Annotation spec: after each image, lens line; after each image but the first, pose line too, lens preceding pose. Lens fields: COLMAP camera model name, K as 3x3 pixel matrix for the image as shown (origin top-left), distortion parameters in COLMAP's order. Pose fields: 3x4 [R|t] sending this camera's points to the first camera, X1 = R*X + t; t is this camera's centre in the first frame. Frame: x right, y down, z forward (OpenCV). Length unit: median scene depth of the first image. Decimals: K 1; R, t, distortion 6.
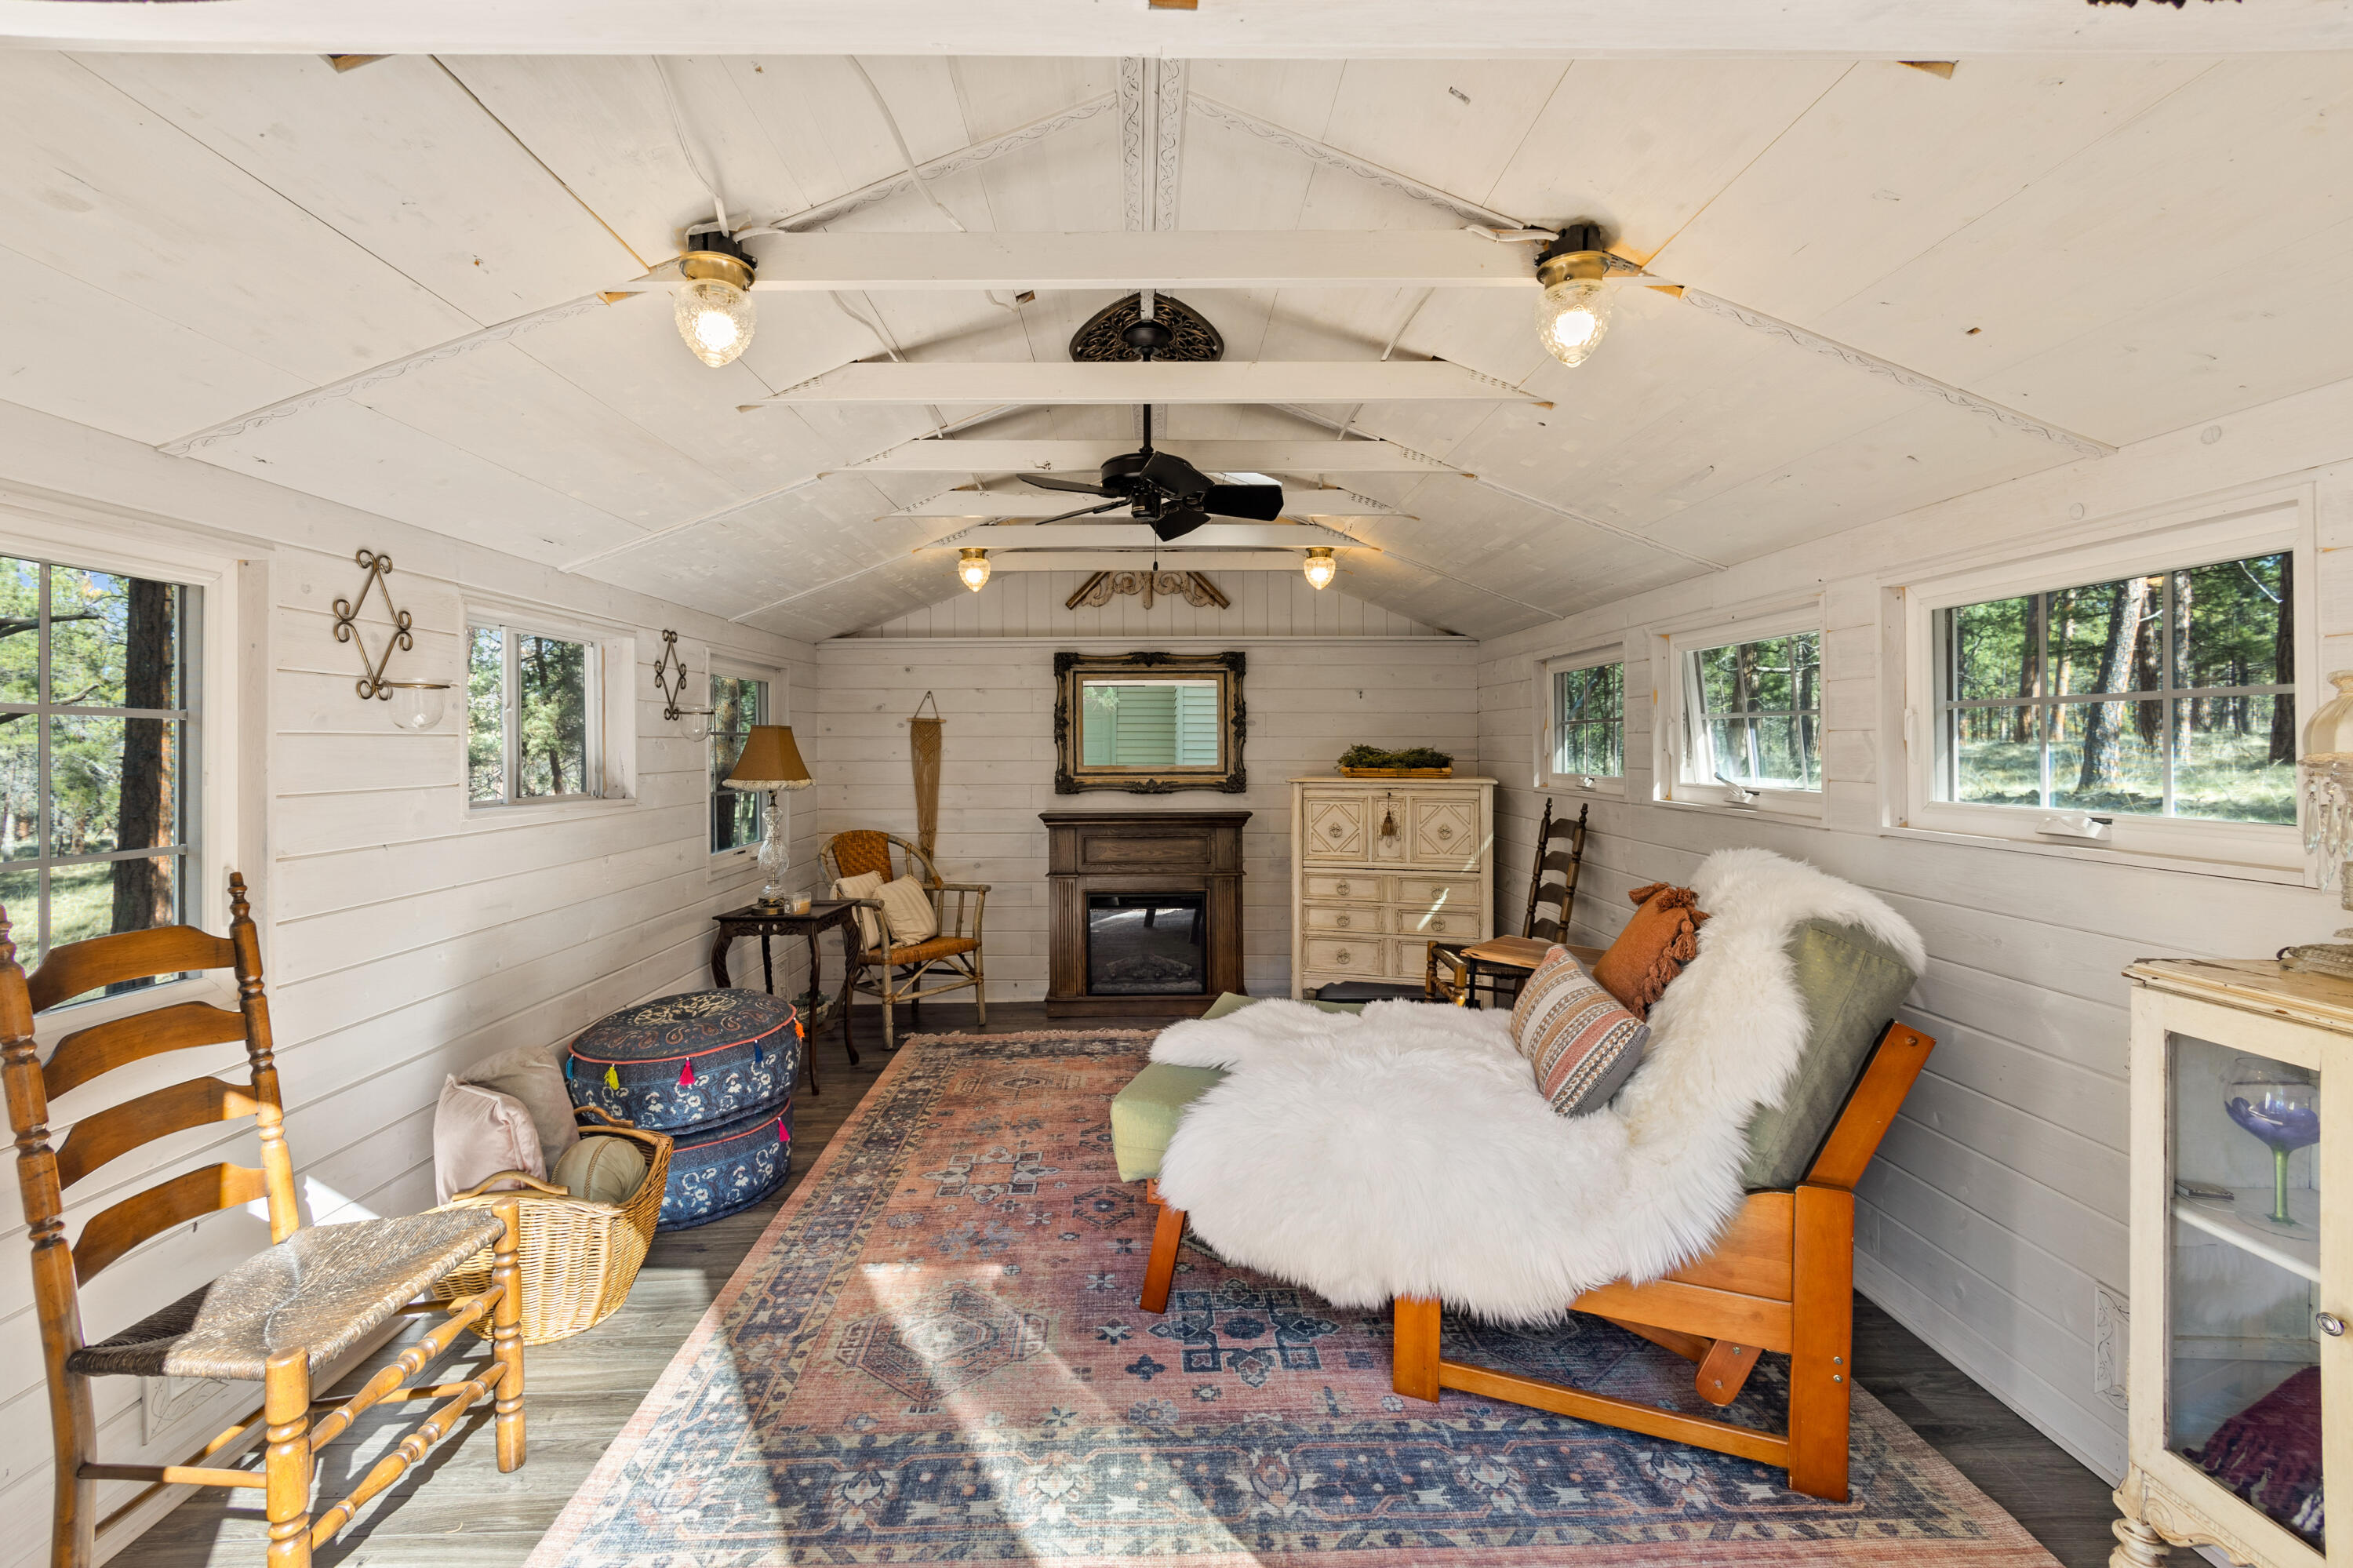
lens RADIAL K [[1005.6, 0, 1165.7], [0, 1005.6, 768.2], [0, 0, 1]] dist [0.004266, 0.000384]
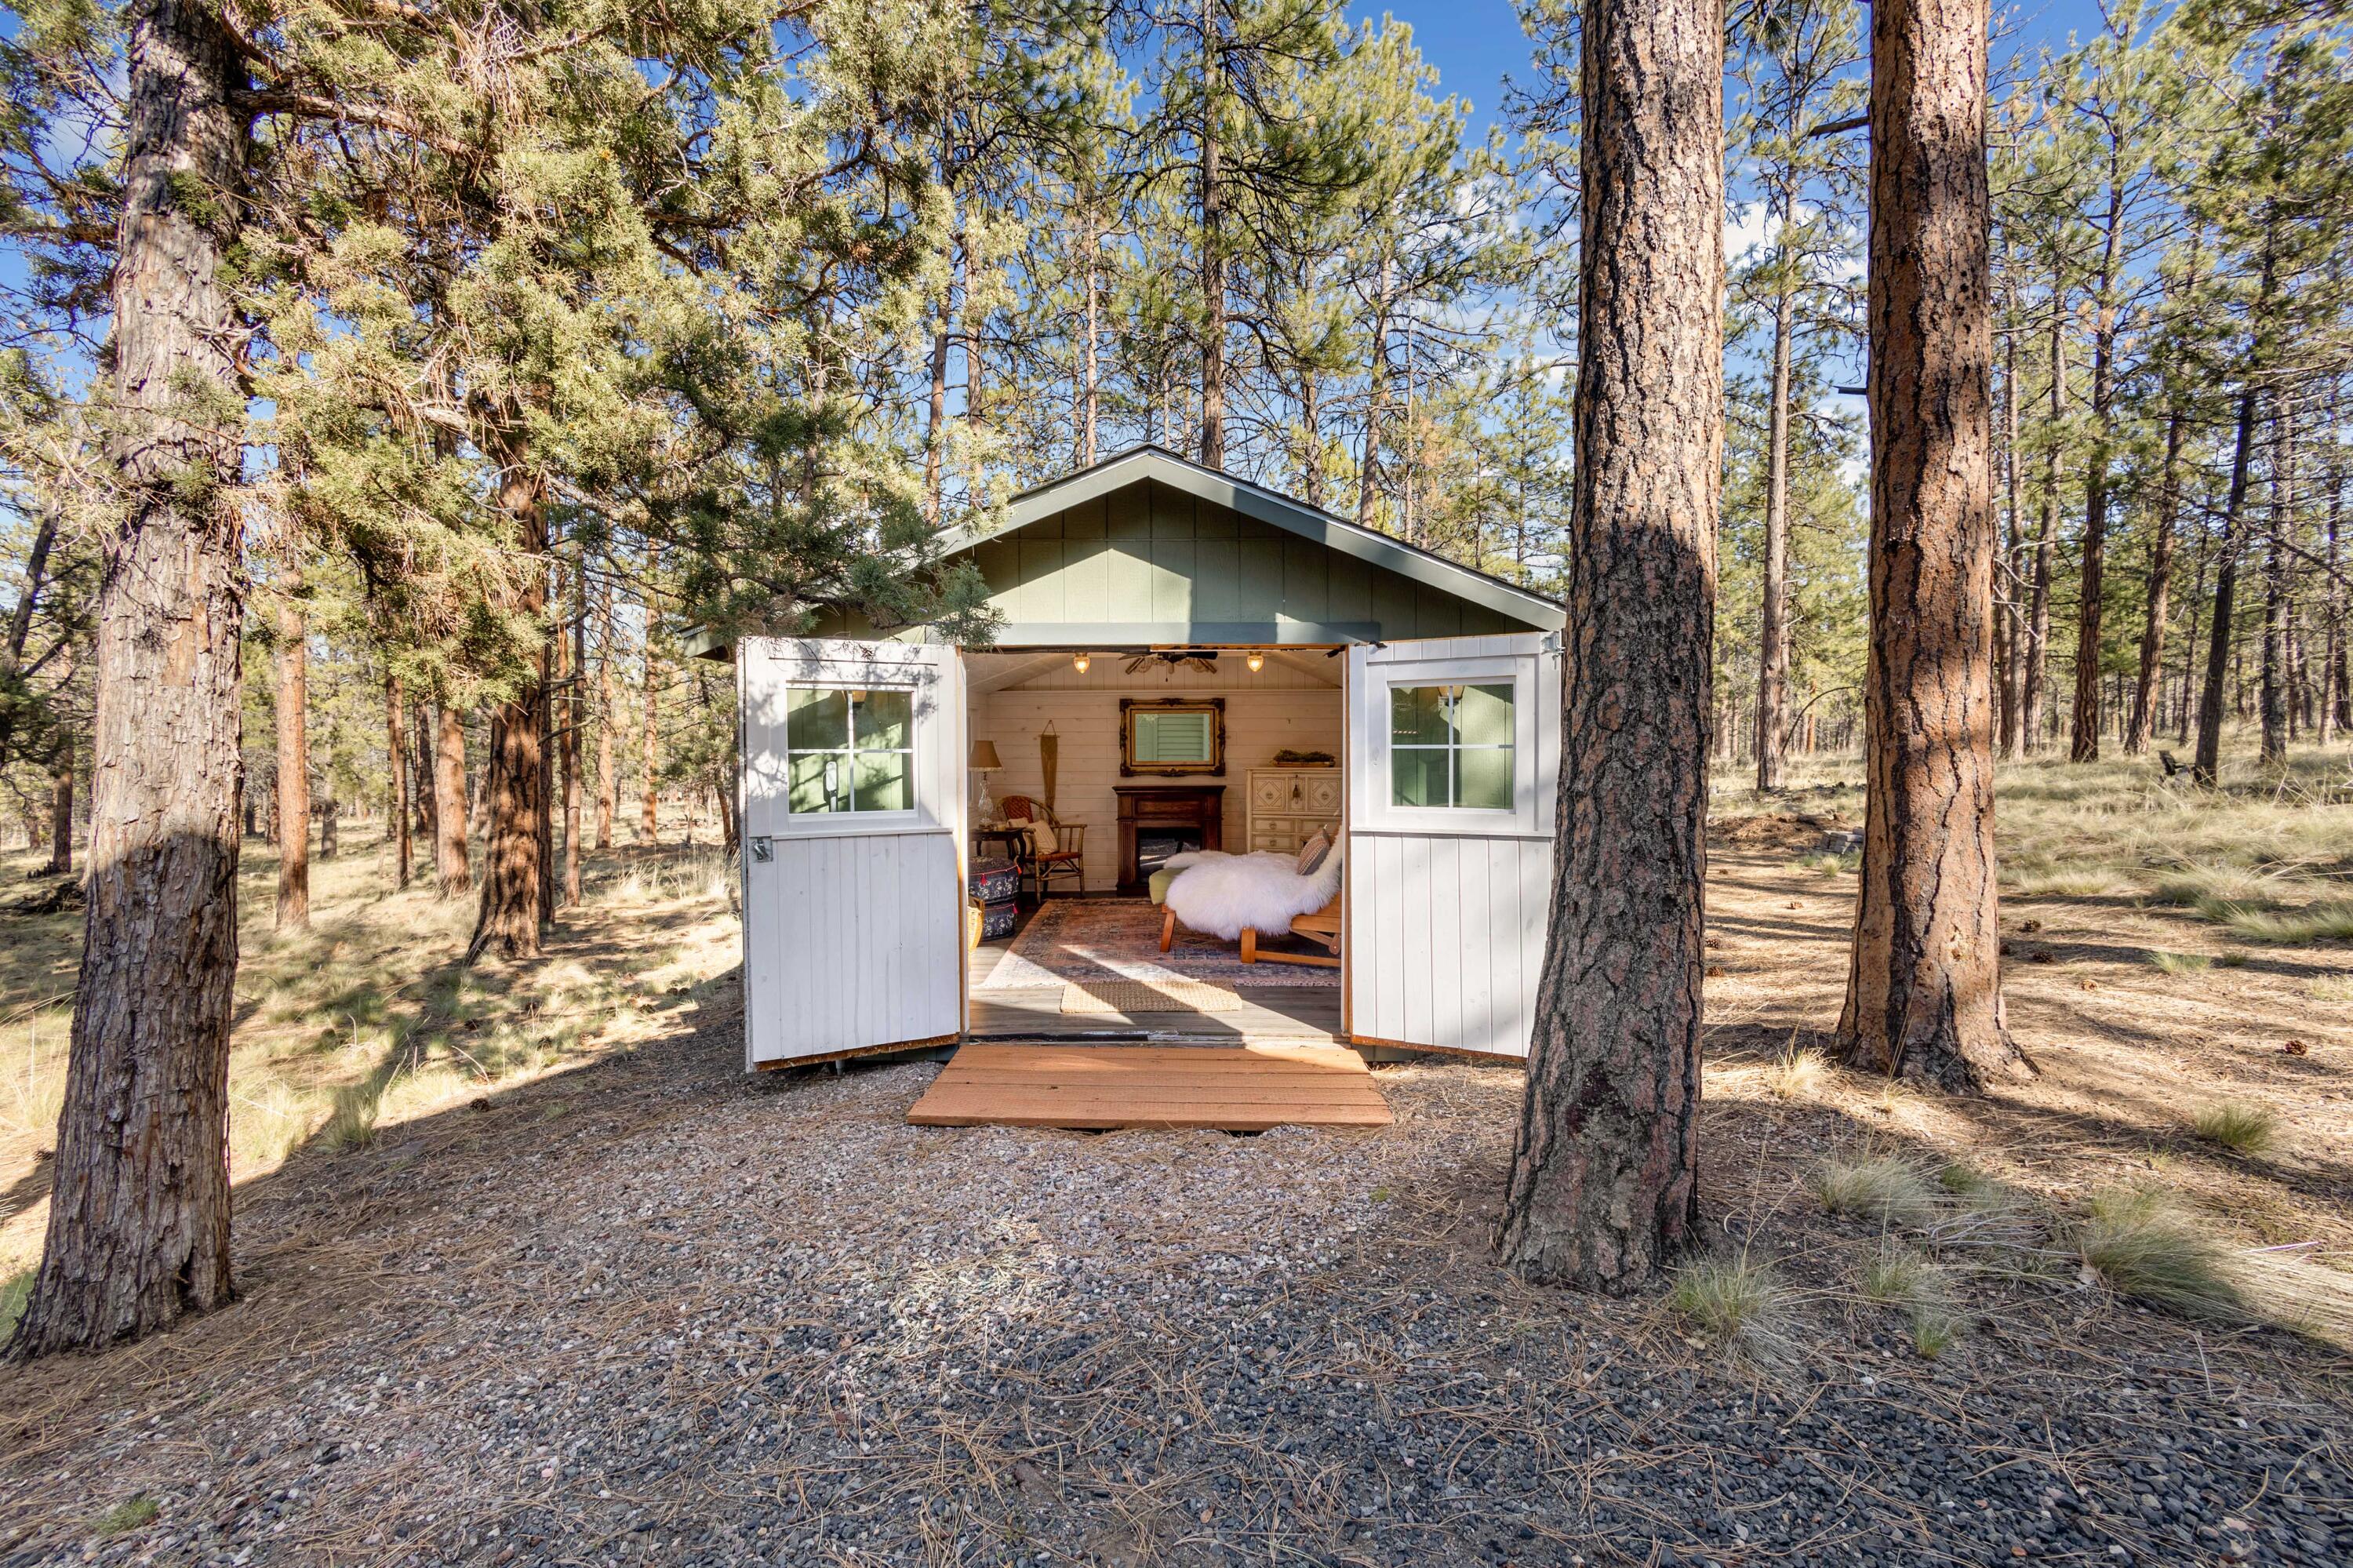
lens RADIAL K [[1005.6, 0, 1180.1], [0, 1005.6, 780.9], [0, 0, 1]] dist [0.004266, 0.000384]
pose [[0.999433, -0.000149, -0.033664, 0.060401], [0.000506, 0.999944, 0.010576, 0.013710], [0.033661, -0.010587, 0.999377, -0.822836]]
